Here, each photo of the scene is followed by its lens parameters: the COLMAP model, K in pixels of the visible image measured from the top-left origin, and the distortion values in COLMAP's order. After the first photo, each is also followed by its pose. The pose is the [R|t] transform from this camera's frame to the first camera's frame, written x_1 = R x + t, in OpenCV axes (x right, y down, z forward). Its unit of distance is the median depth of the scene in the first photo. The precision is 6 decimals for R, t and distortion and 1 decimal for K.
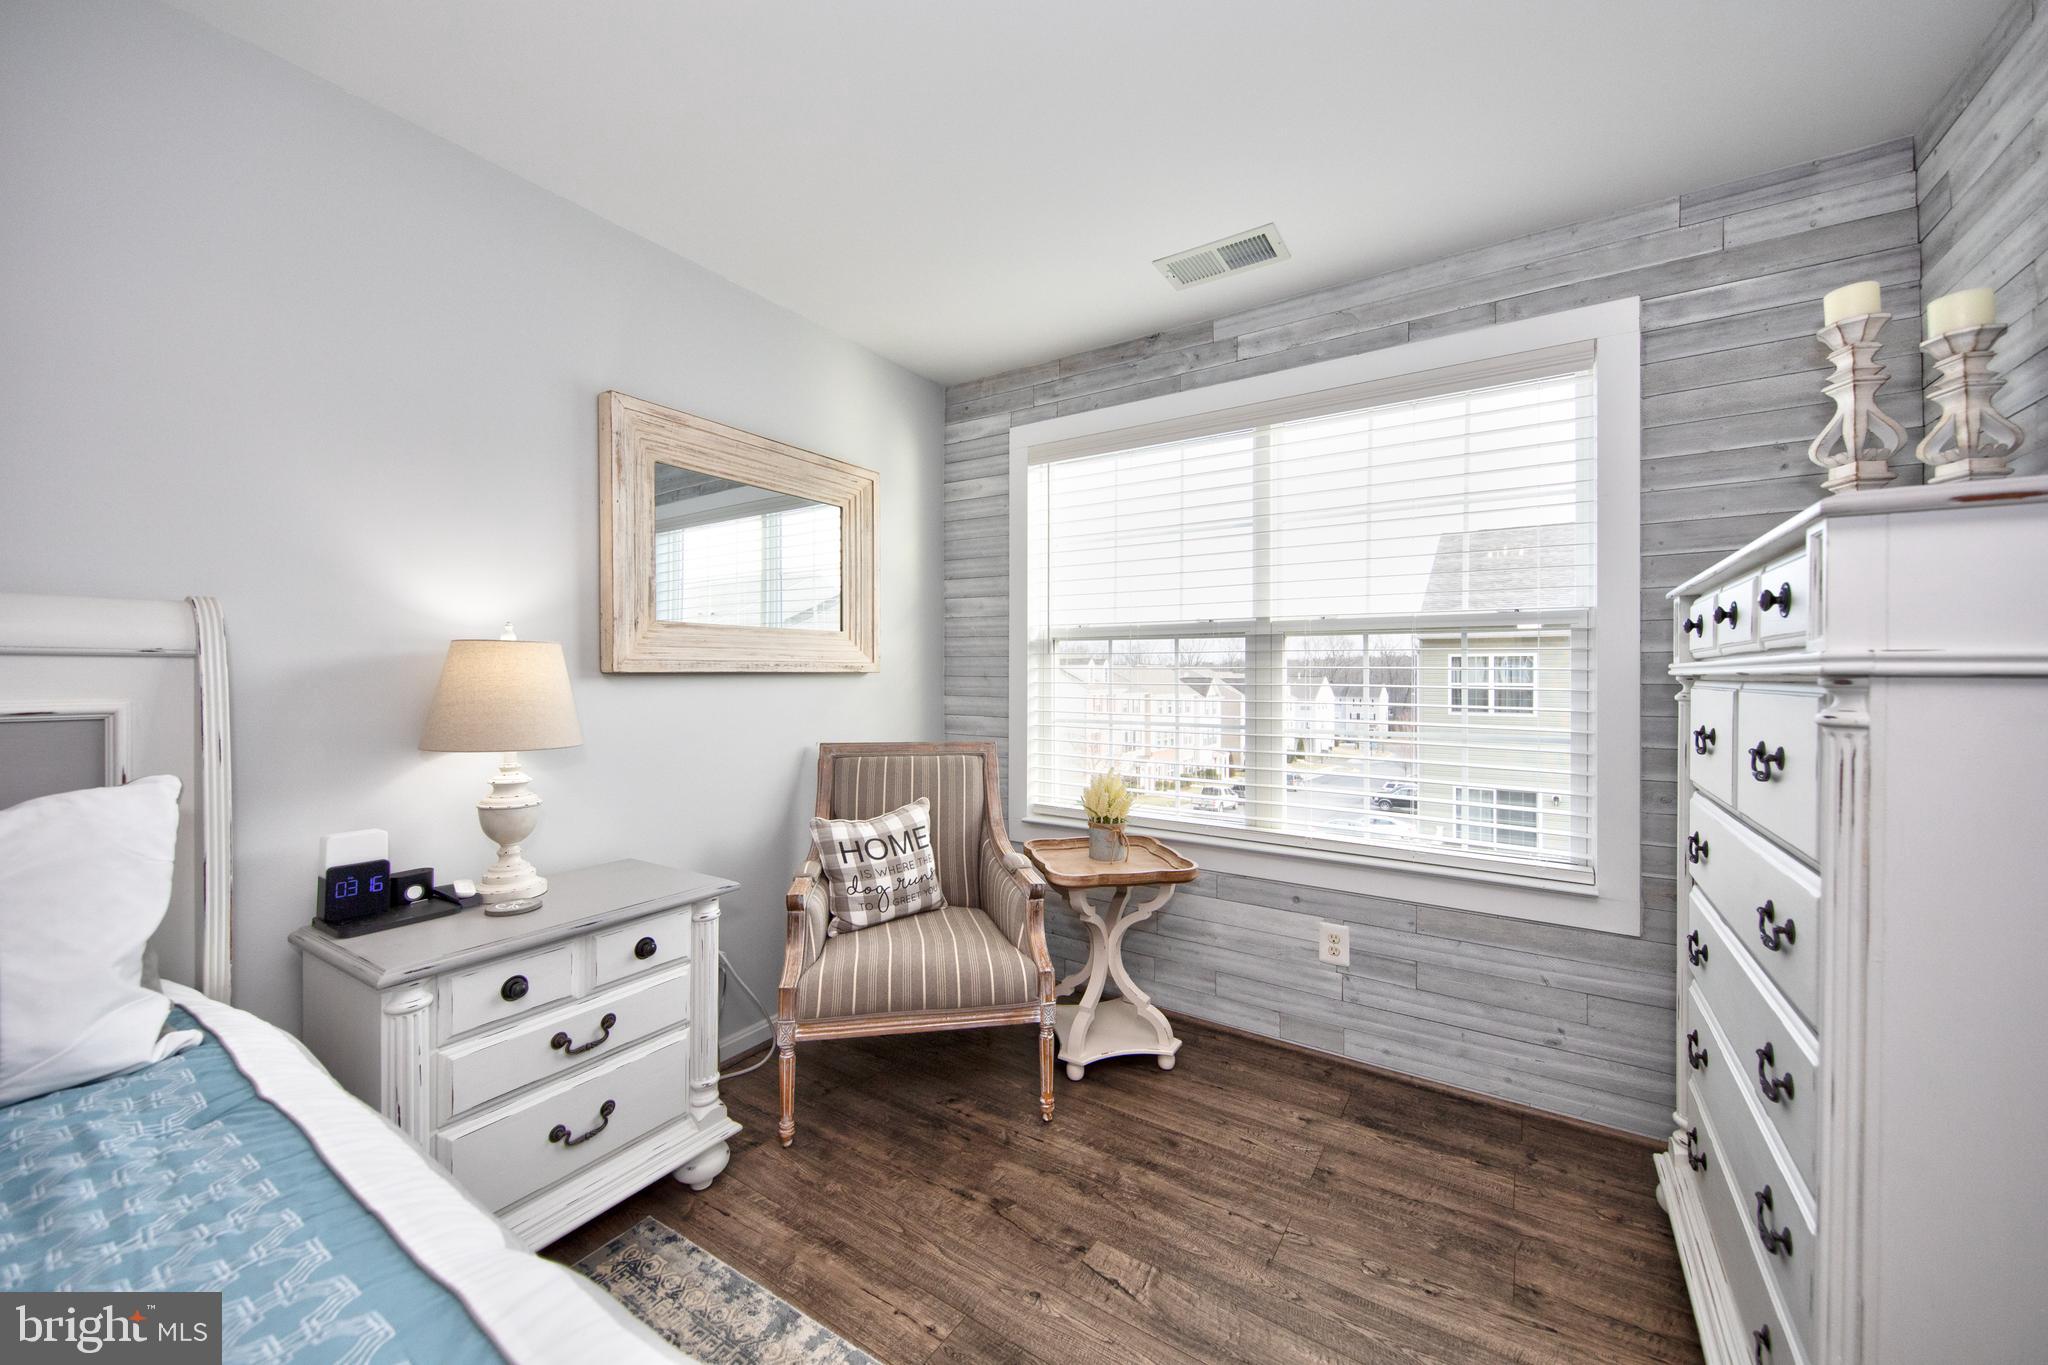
lens RADIAL K [[791.2, 0, 1014.5], [0, 791.2, 678.0], [0, 0, 1]] dist [0.008591, -0.004731]
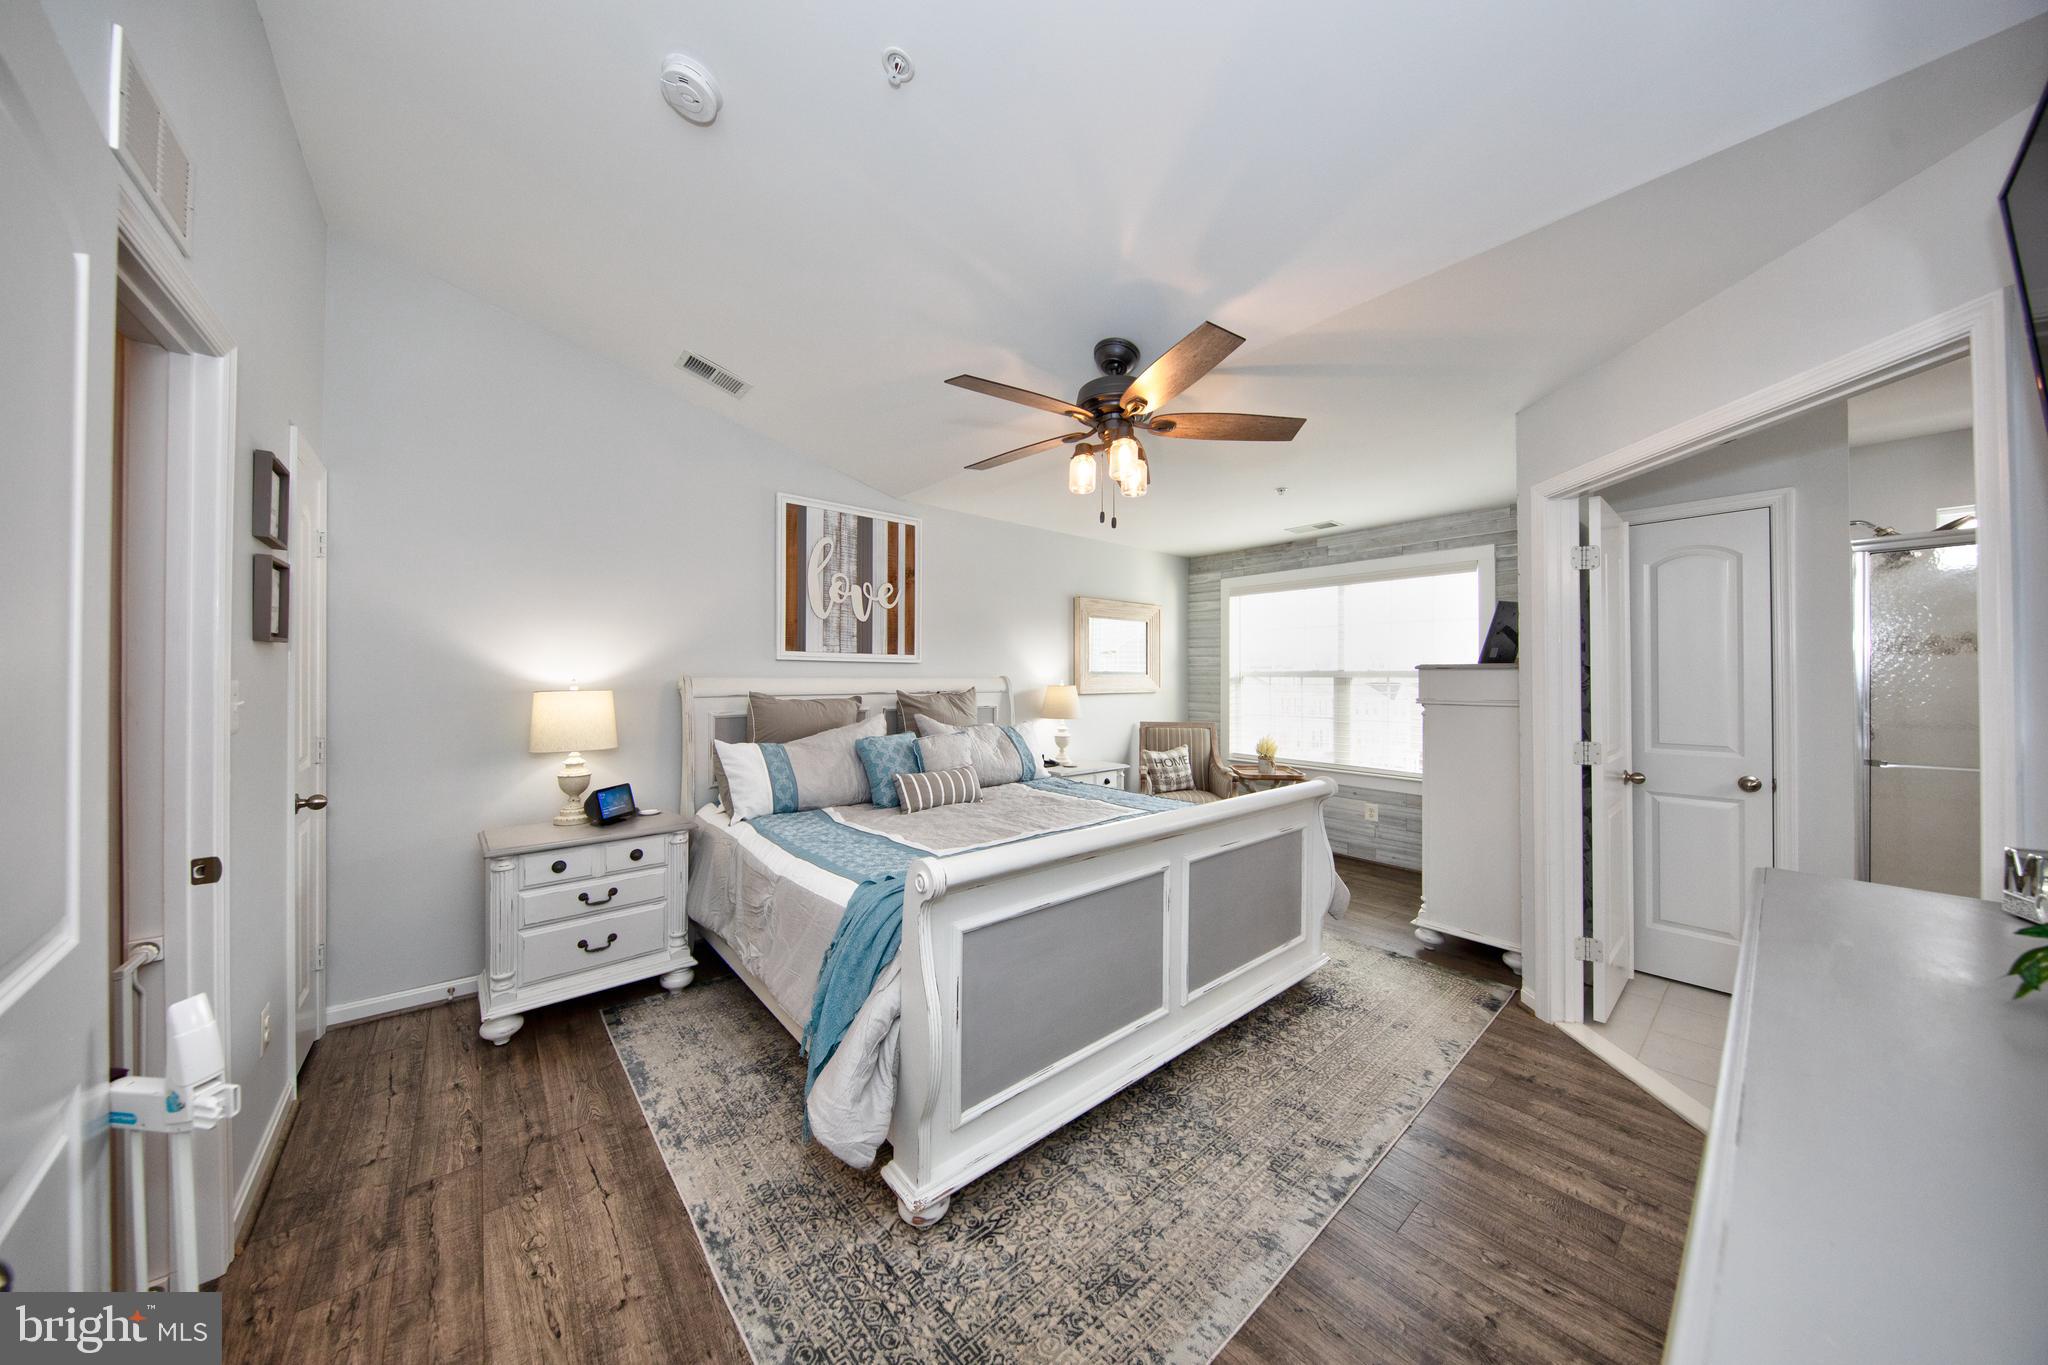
lens RADIAL K [[662.1, 0, 1013.9], [0, 662.1, 678.4], [0, 0, 1]] dist [0.011649, -0.000033]
pose [[0.960351, 0.000769, -0.278794, -0.054173], [-0.002546, 0.999979, -0.006011, -0.038509], [0.278783, 0.006482, 0.960332, -1.109046]]
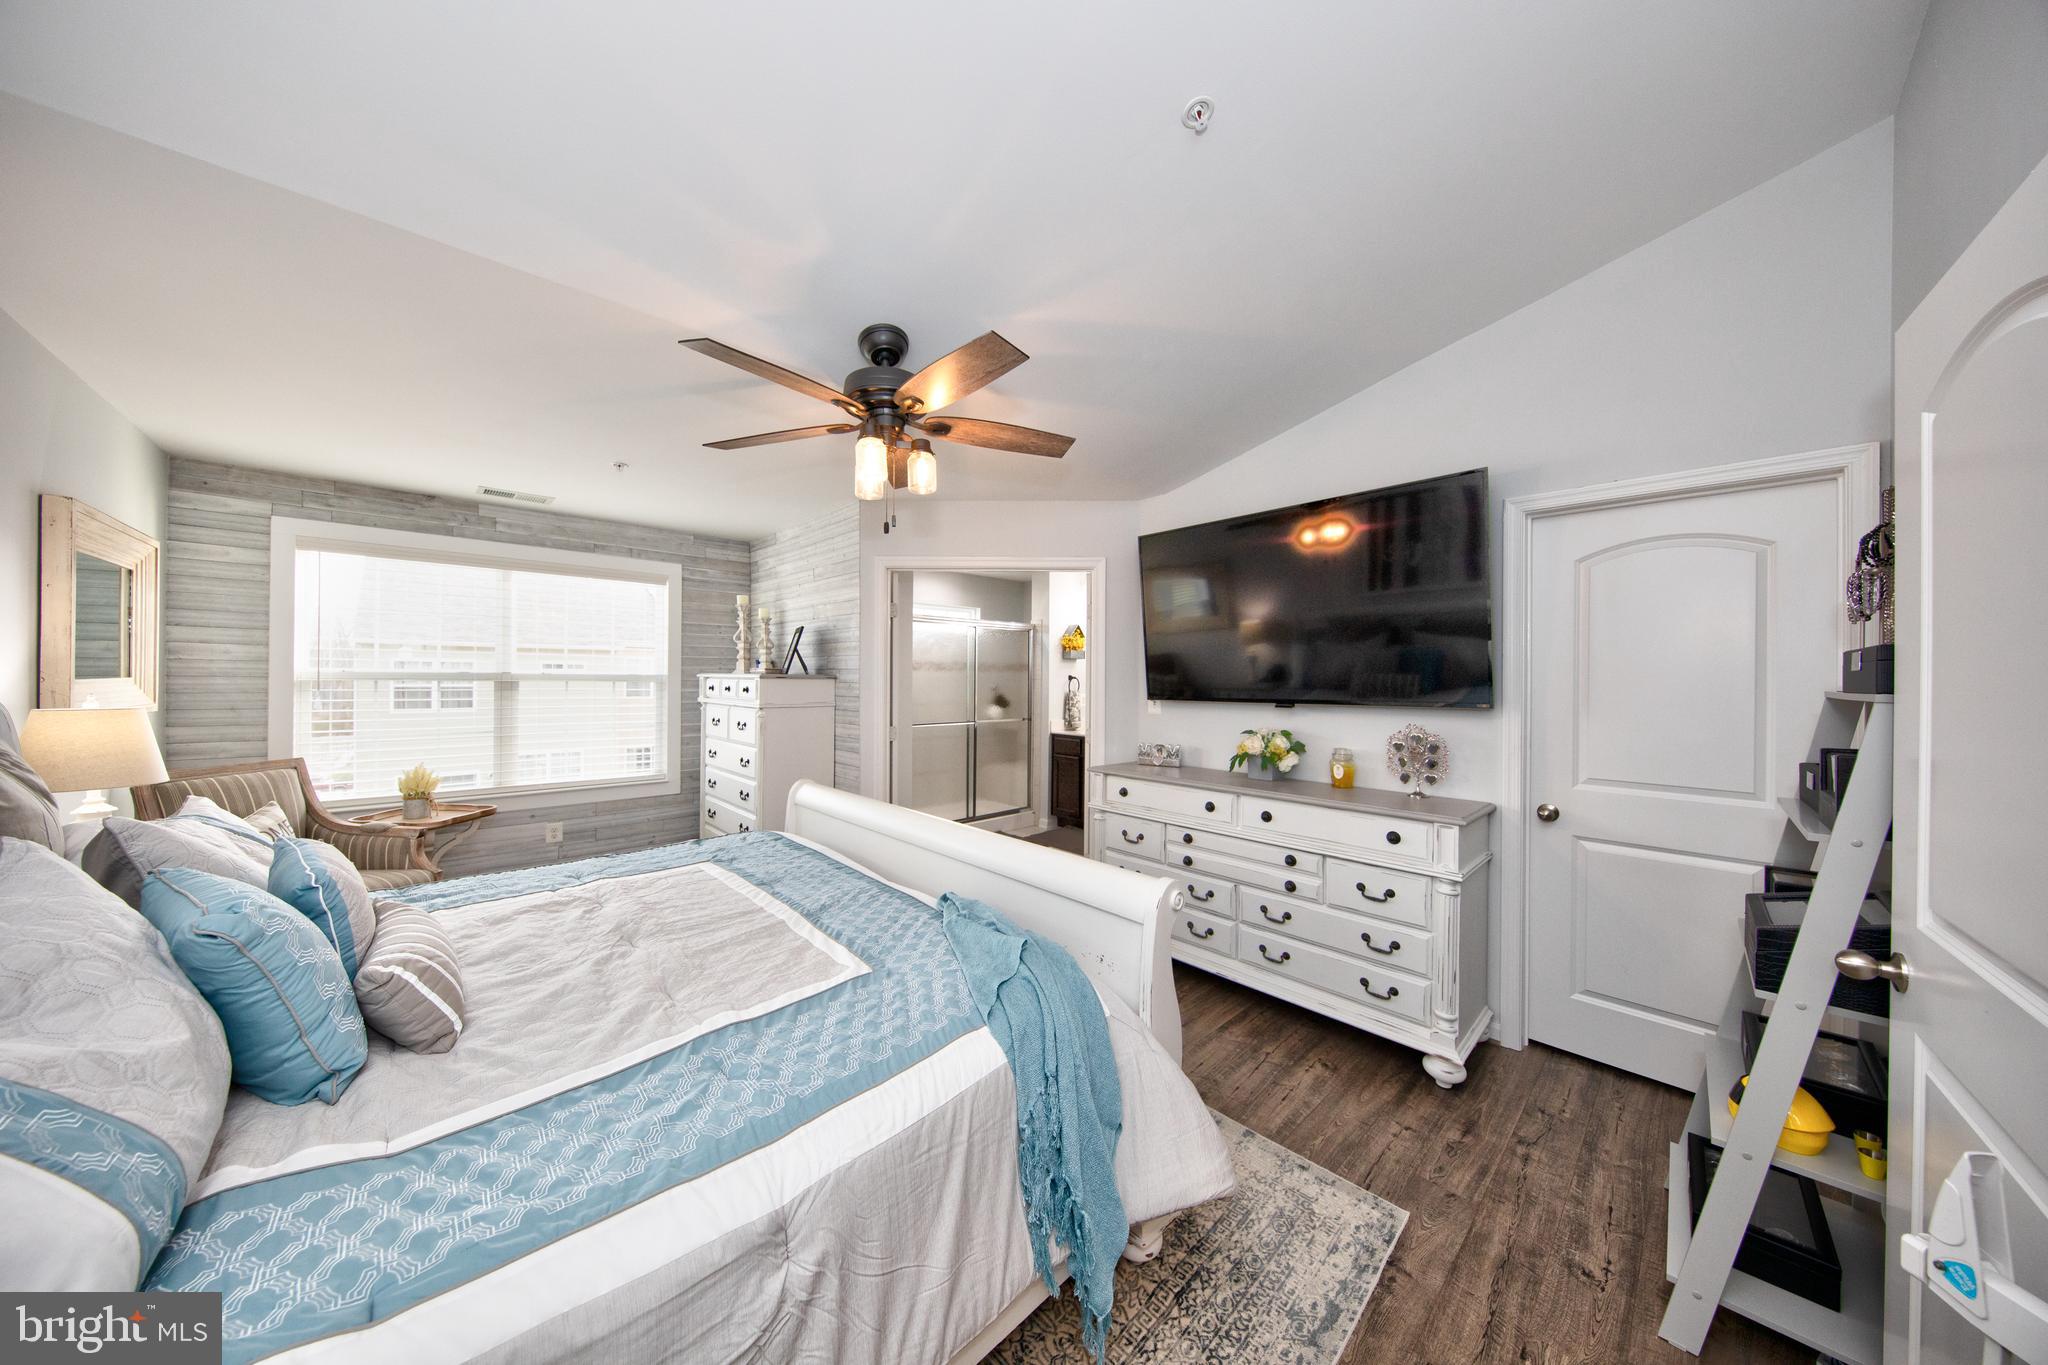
lens RADIAL K [[664.8, 0, 1012.8], [0, 664.8, 678.1], [0, 0, 1]] dist [0.000109, -0.000028]
pose [[0.209436, 0.000080, 0.977822, -0.997619], [-0.003521, 0.999994, 0.000673, -0.068240], [-0.977816, -0.003584, 0.209435, -0.503248]]
